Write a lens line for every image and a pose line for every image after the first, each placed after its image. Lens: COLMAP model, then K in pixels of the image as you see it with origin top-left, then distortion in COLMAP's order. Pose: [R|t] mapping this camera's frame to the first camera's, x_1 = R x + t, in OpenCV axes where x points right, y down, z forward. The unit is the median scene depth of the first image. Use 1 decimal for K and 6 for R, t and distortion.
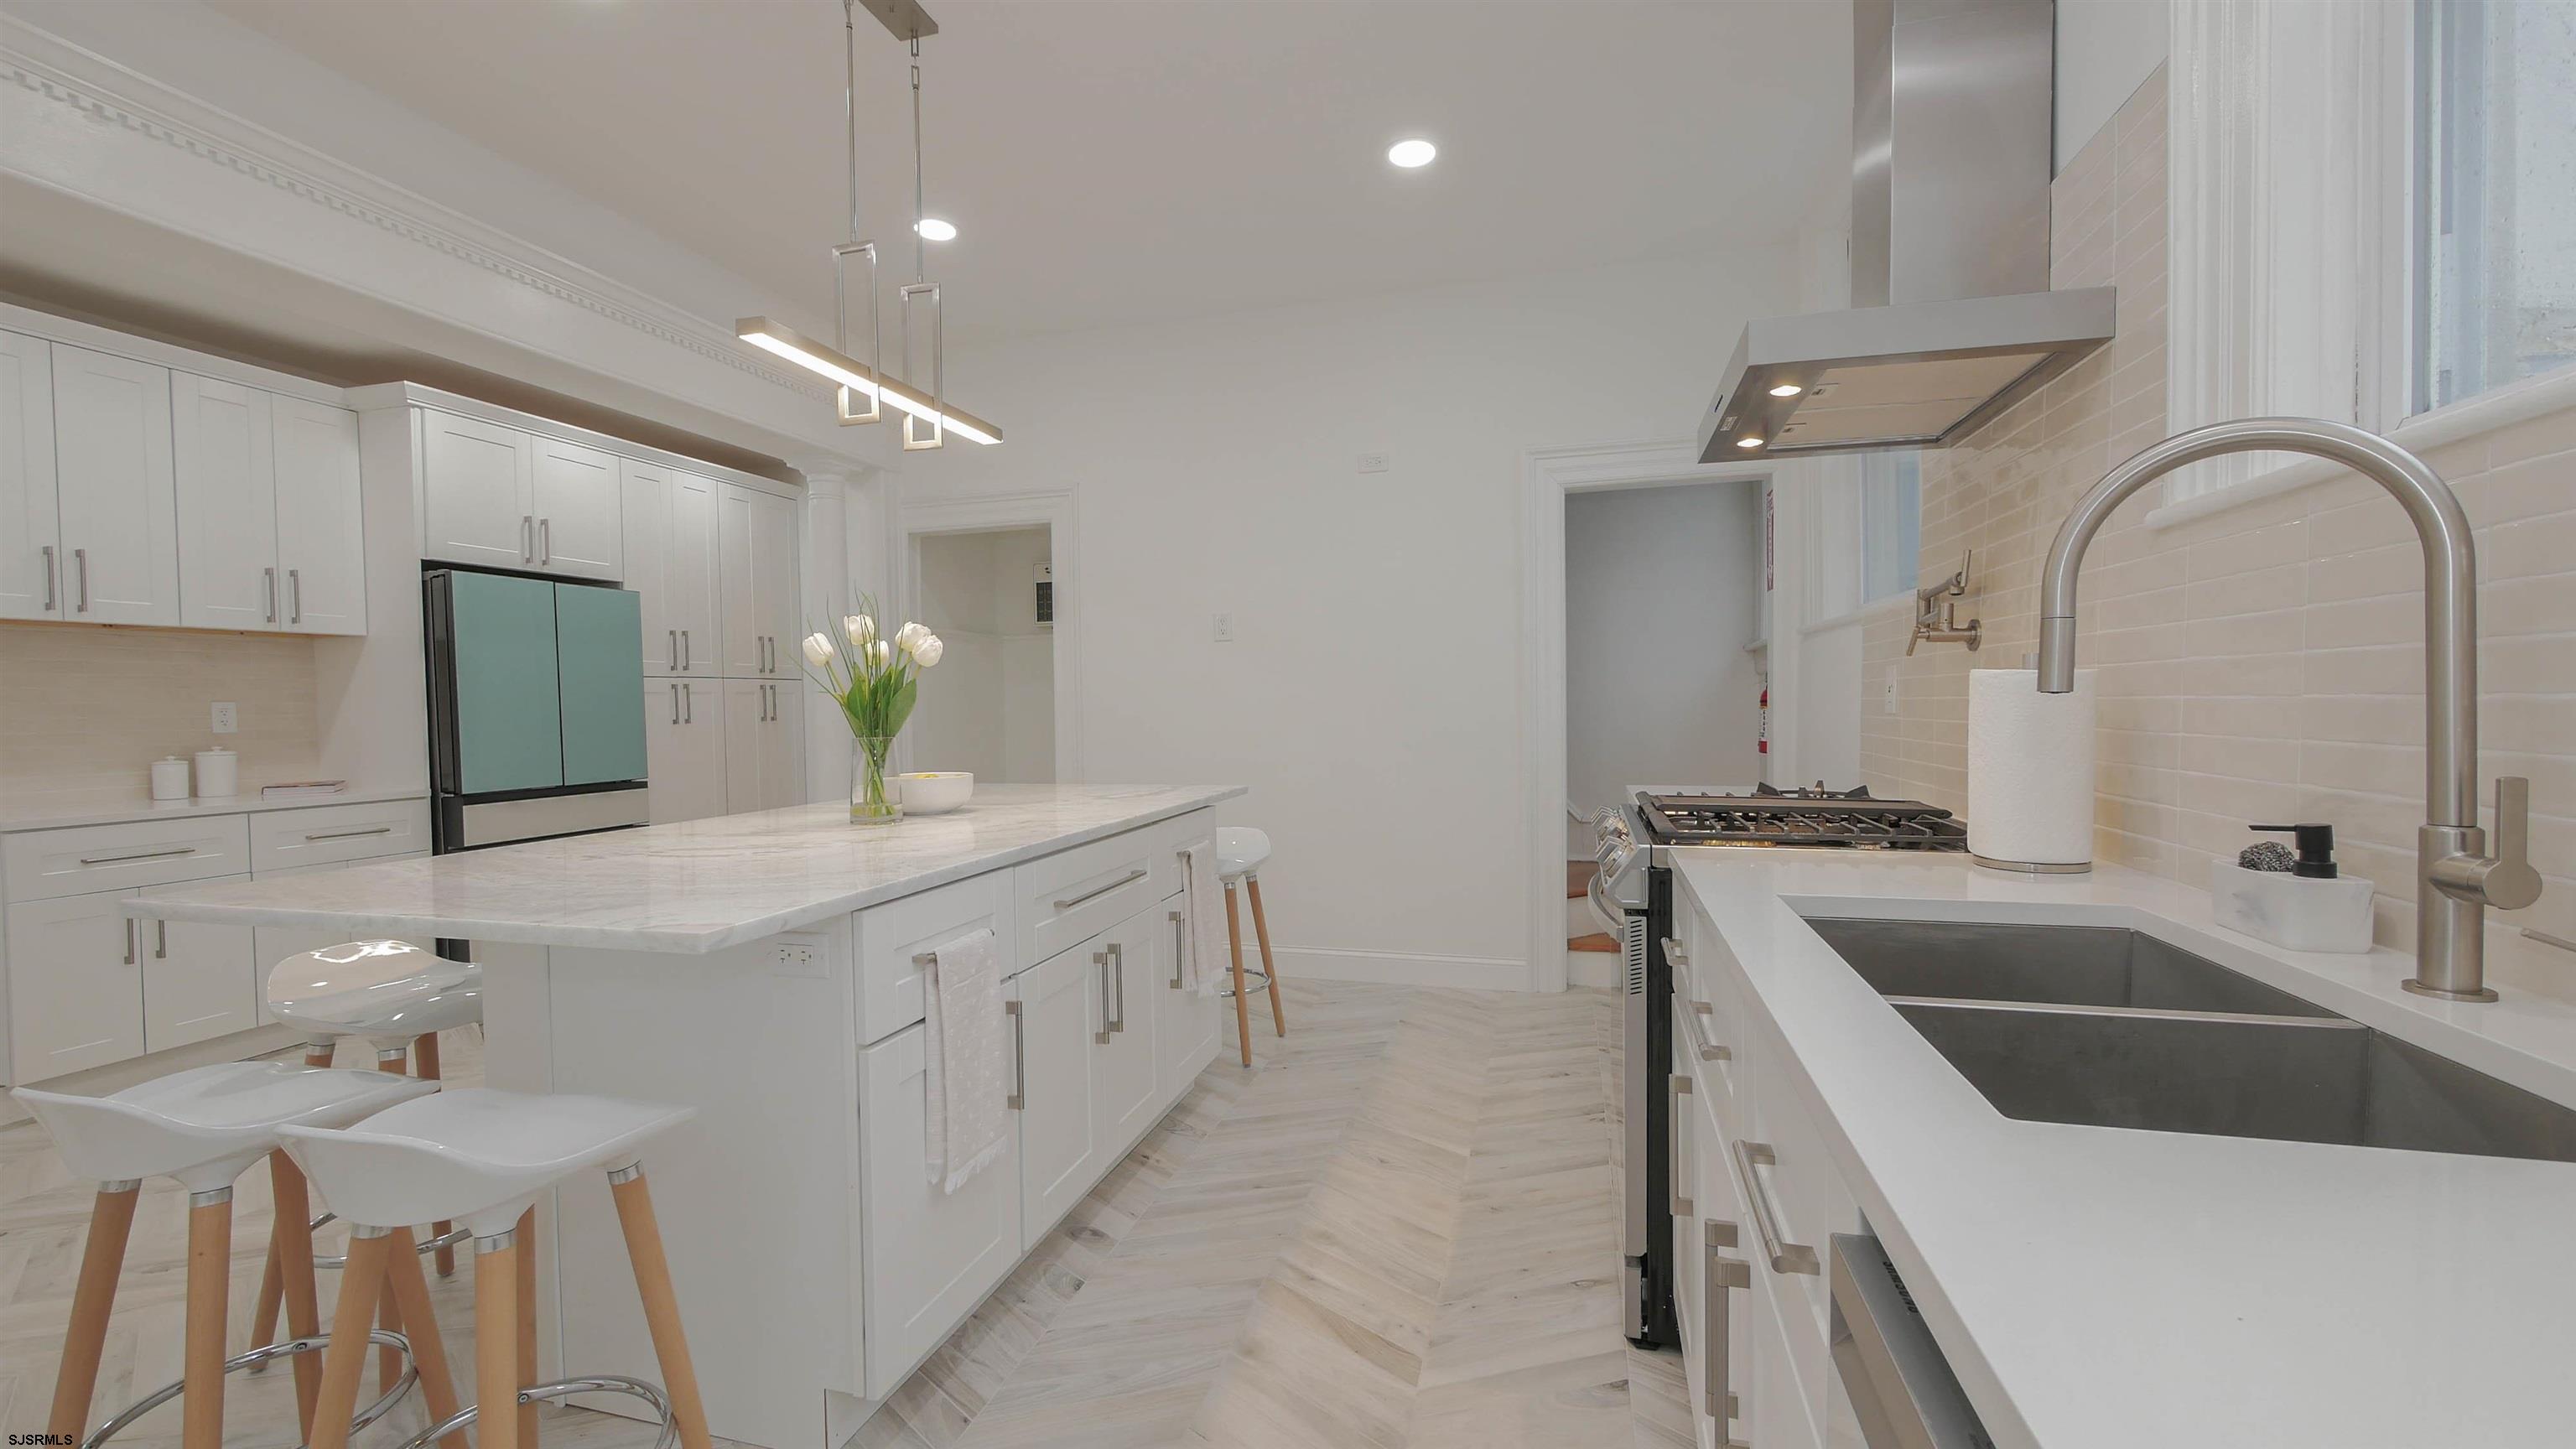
lens RADIAL K [[1062.0, 0, 1282.9], [0, 1062.0, 727.9], [0, 0, 1]] dist [-0.010161, 0.001006]
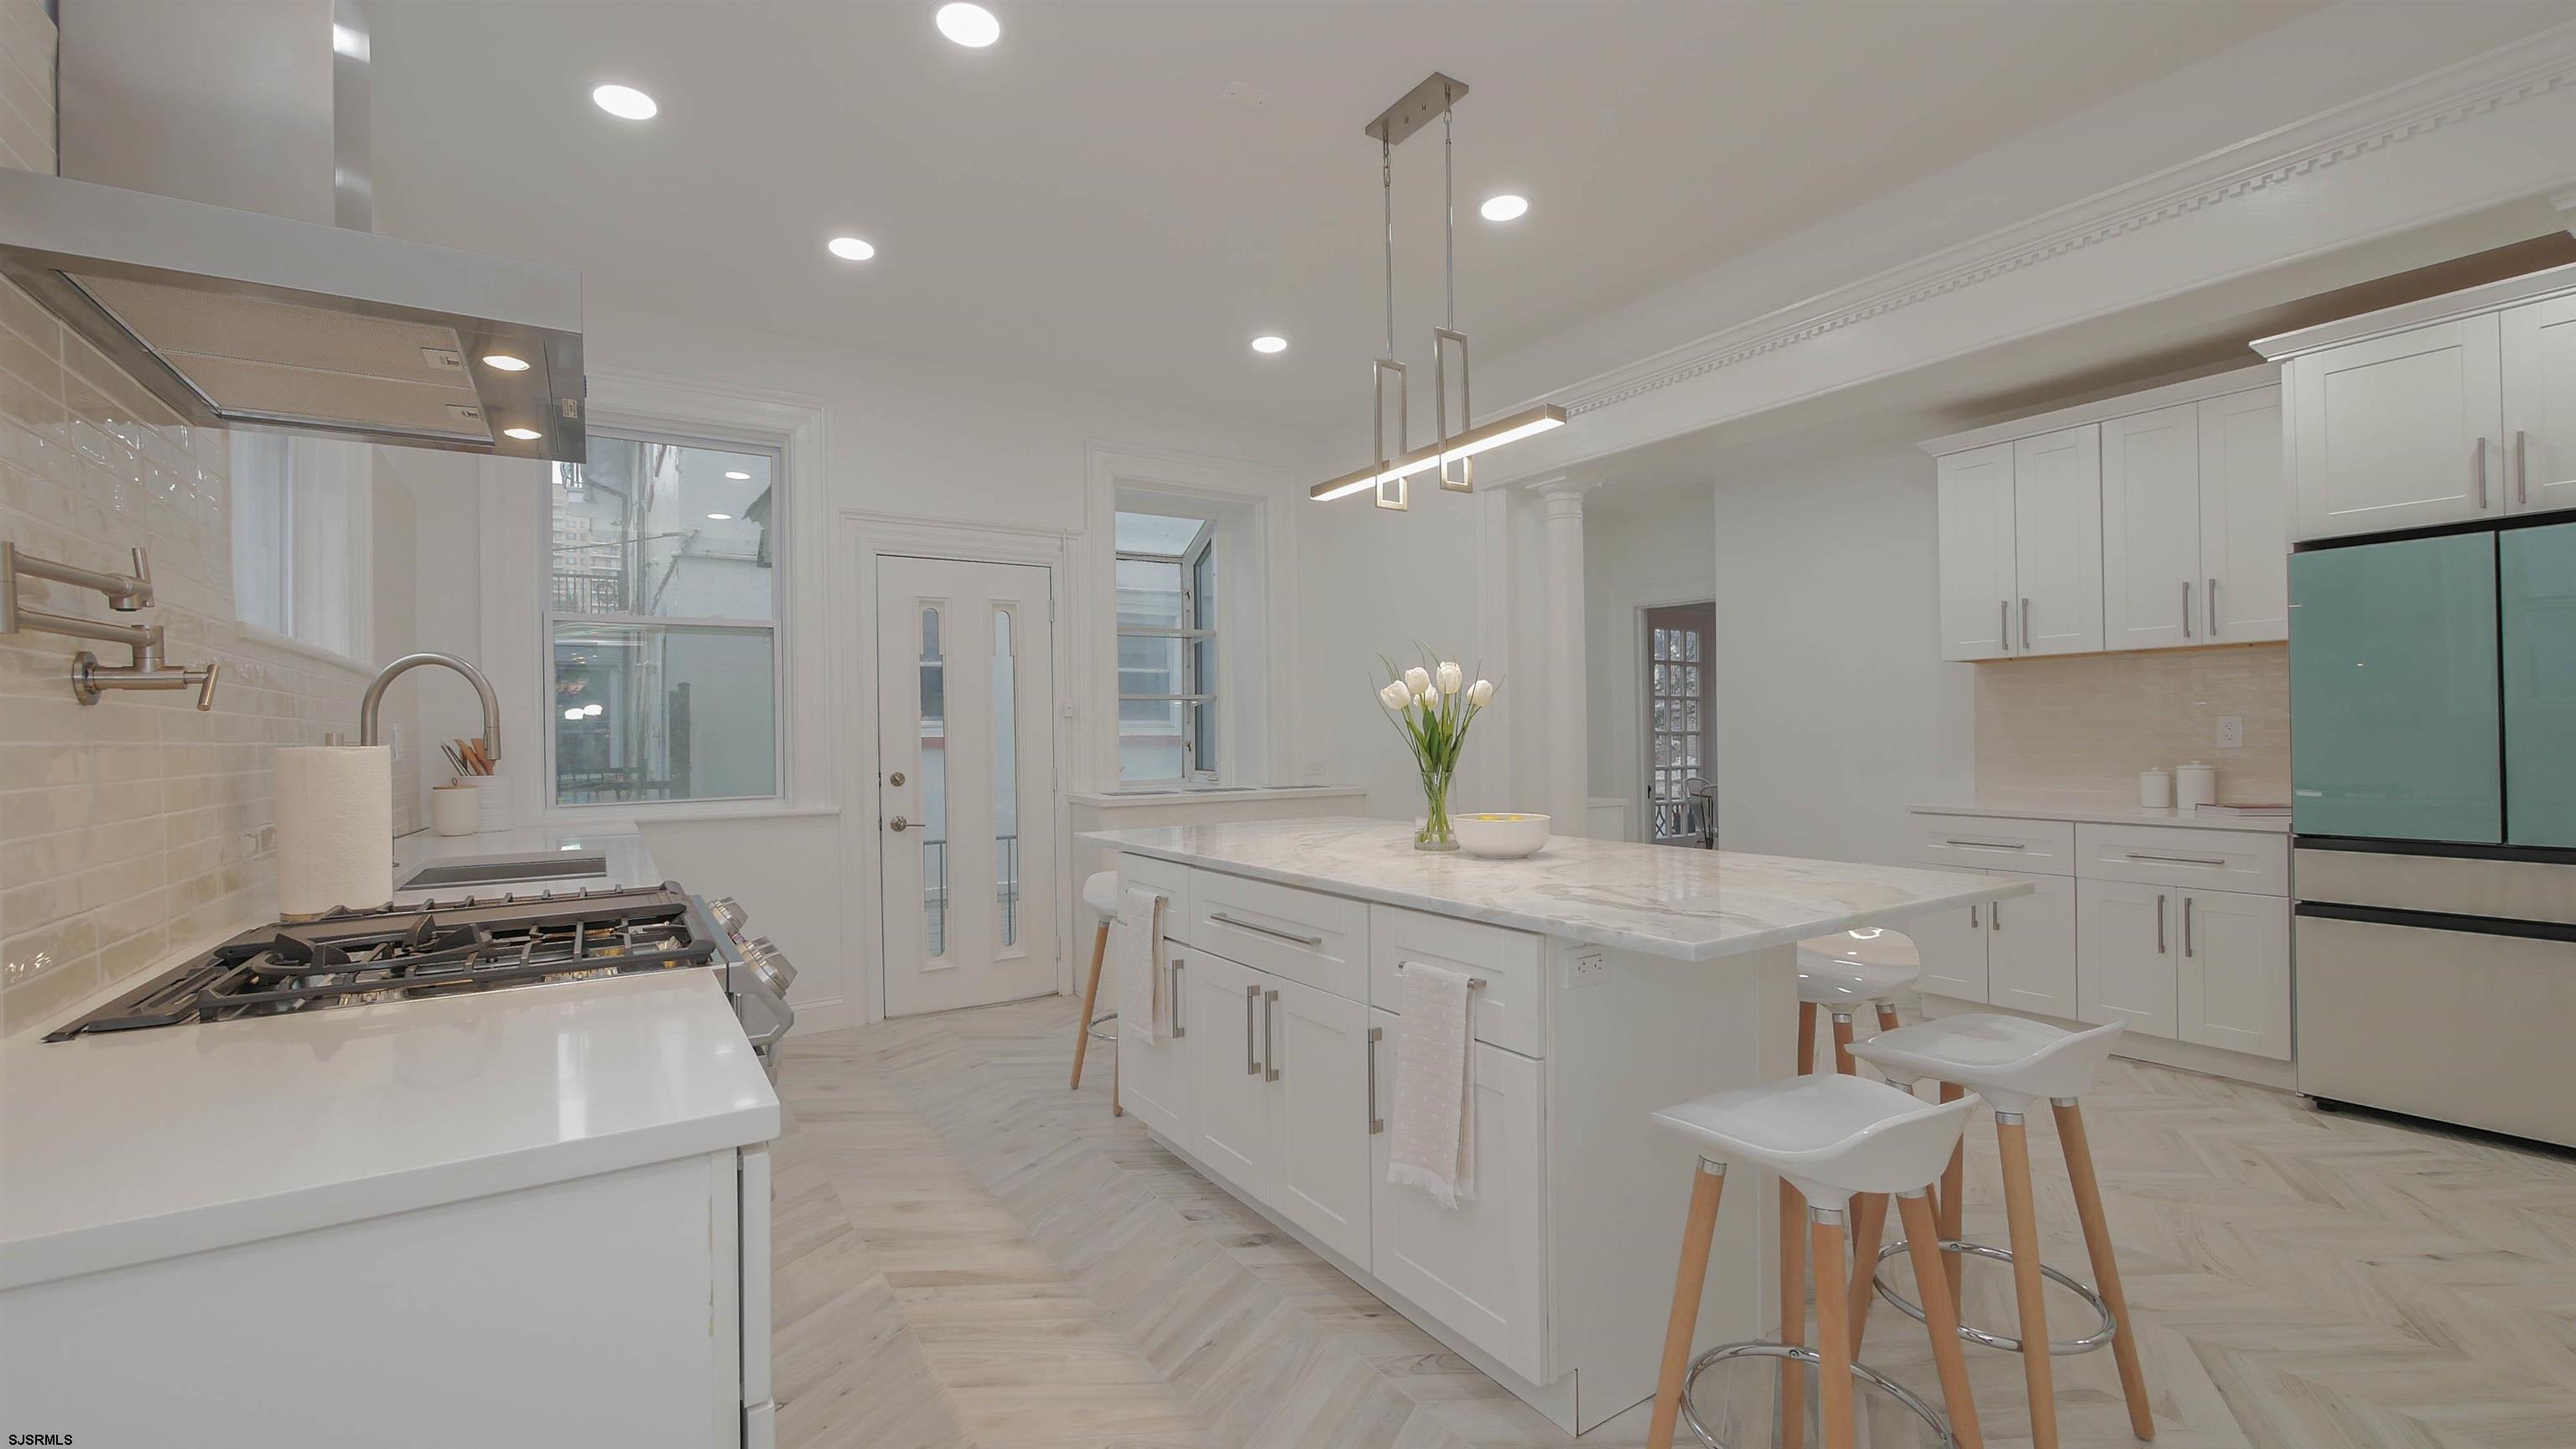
lens RADIAL K [[1062.0, 0, 1279.3], [0, 1062.0, 735.5], [0, 0, 1]] dist [-0.010161, 0.001006]
pose [[-0.668213, 0.022544, -0.743629, 0.551799], [0.005949, 0.999671, 0.024960, -0.059761], [0.743946, 0.012255, -0.668127, 1.618810]]
